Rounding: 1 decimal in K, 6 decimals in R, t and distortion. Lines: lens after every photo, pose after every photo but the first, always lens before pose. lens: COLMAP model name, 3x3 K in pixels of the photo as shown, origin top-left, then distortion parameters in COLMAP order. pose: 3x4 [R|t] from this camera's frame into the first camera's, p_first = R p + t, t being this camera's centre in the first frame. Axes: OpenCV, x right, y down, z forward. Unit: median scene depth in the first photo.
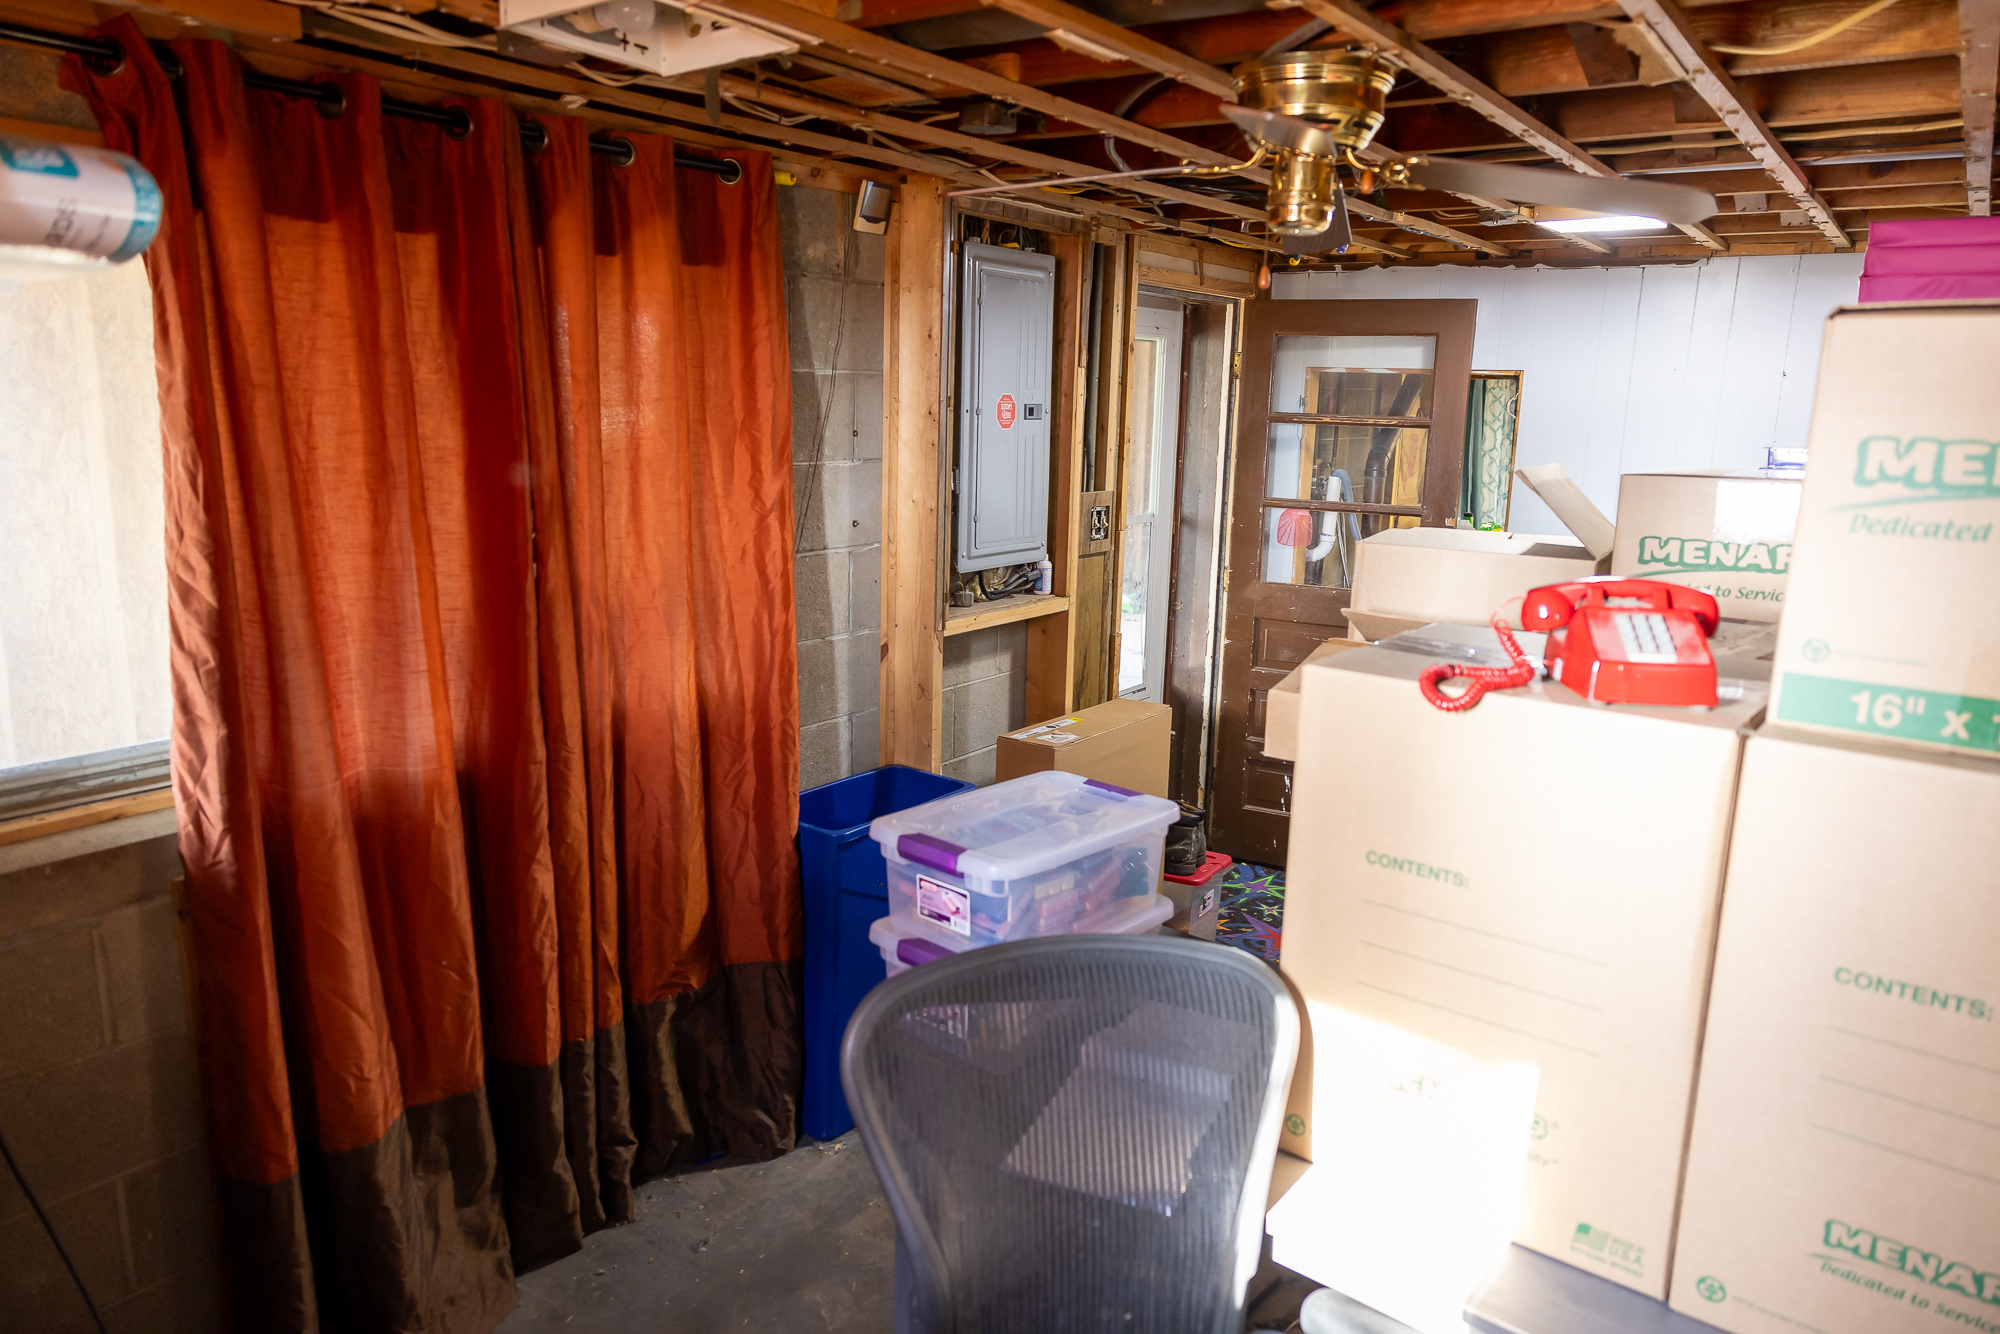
lens RADIAL K [[1344.9, 0, 1003.6], [0, 1344.9, 668.5], [0, 0, 1]] dist [0.002681, 0.004203]
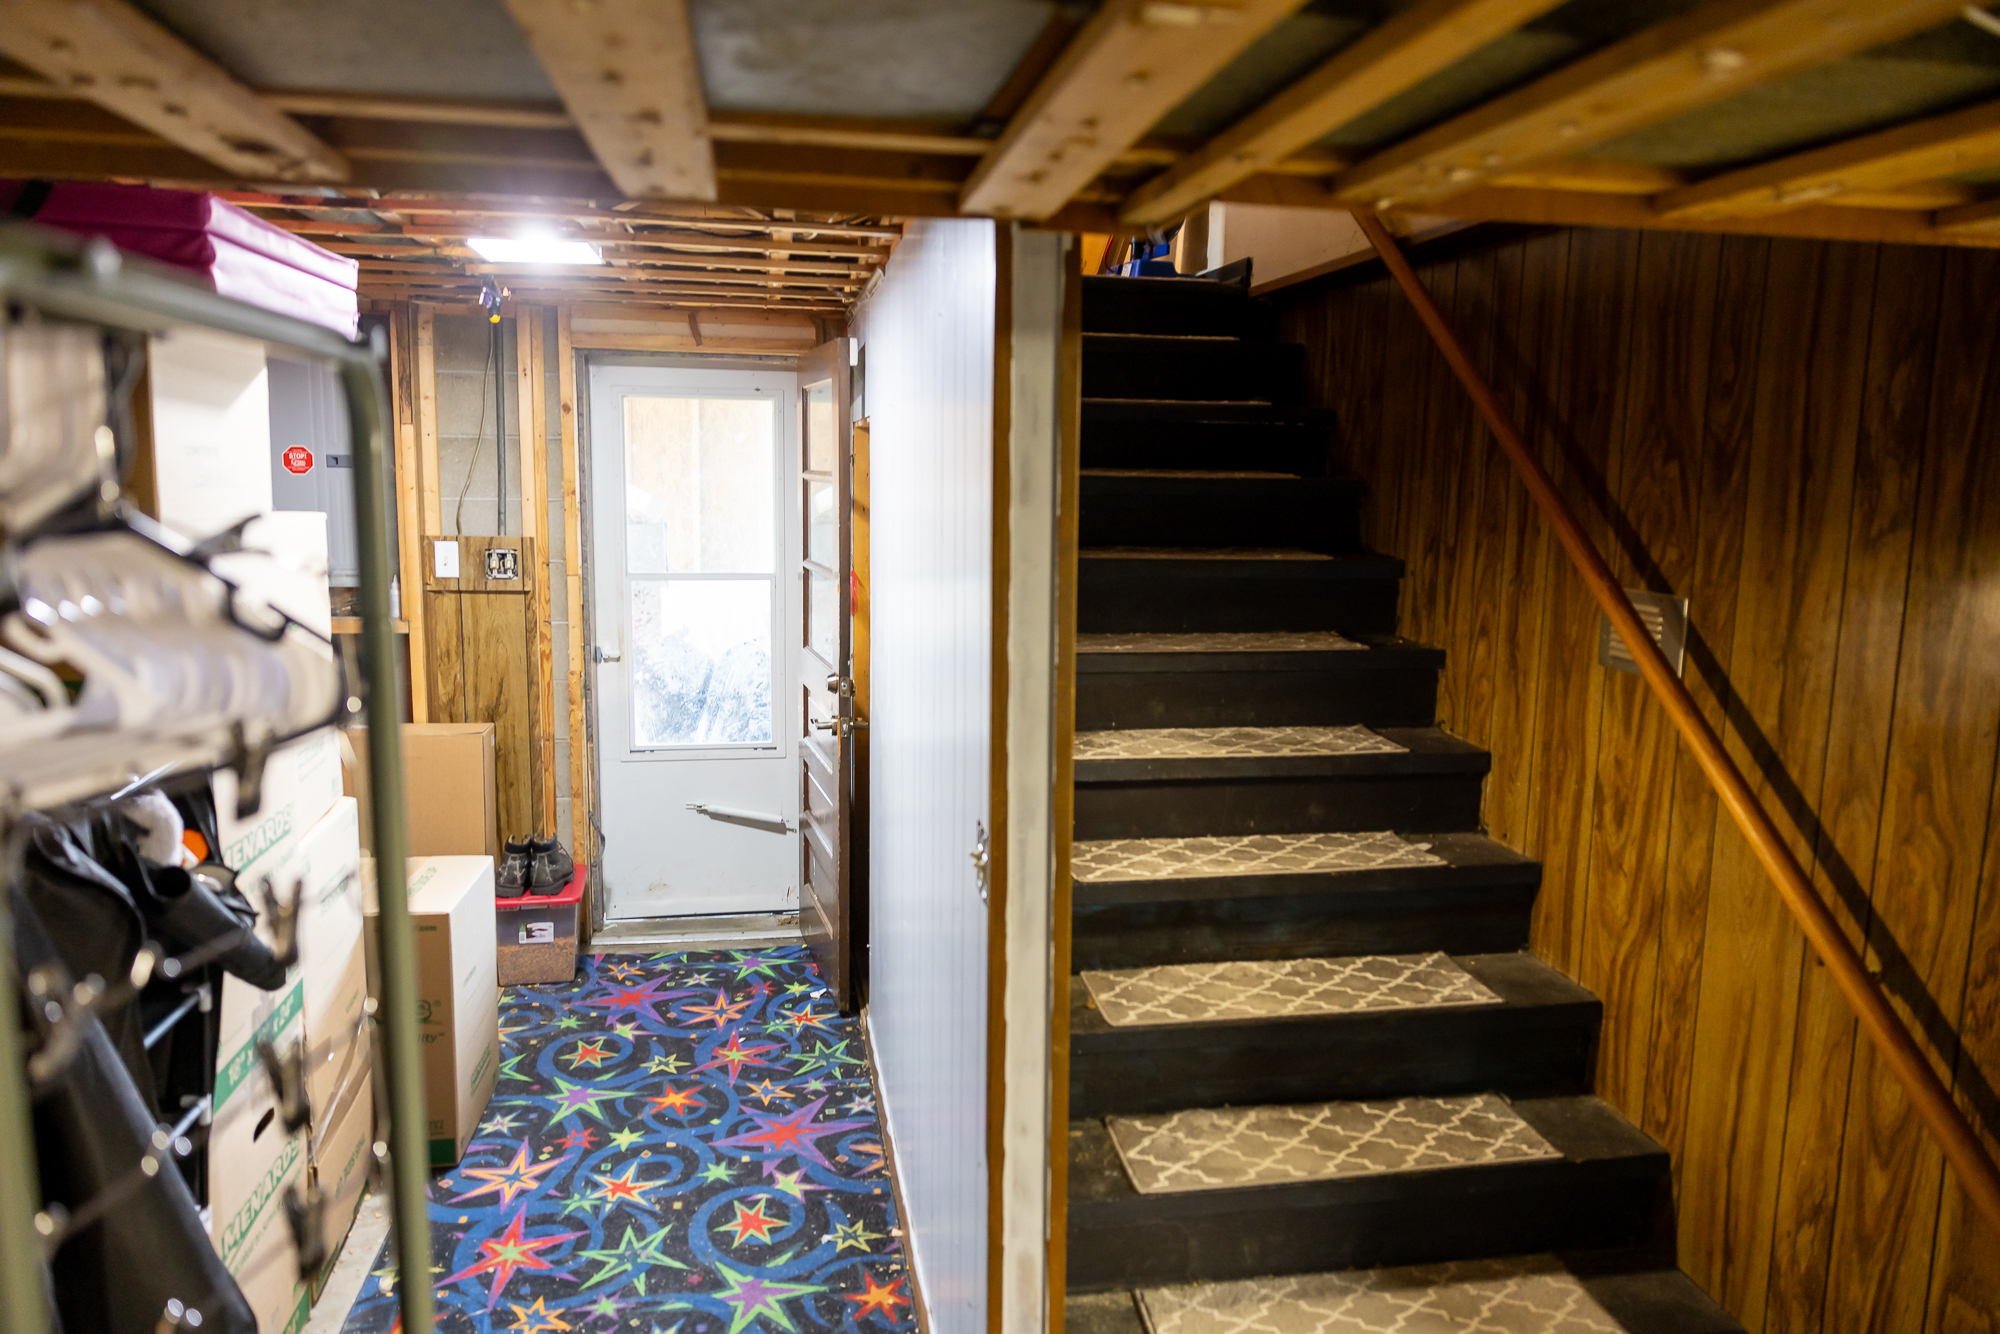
lens RADIAL K [[1344.9, 0, 1003.6], [0, 1344.9, 668.5], [0, 0, 1]] dist [0.002681, 0.004203]
pose [[0.719966, 0.092340, -0.687838, 1.137897], [-0.142528, 0.989656, -0.016327, -0.064175], [0.679216, 0.109791, 0.725680, 0.486478]]
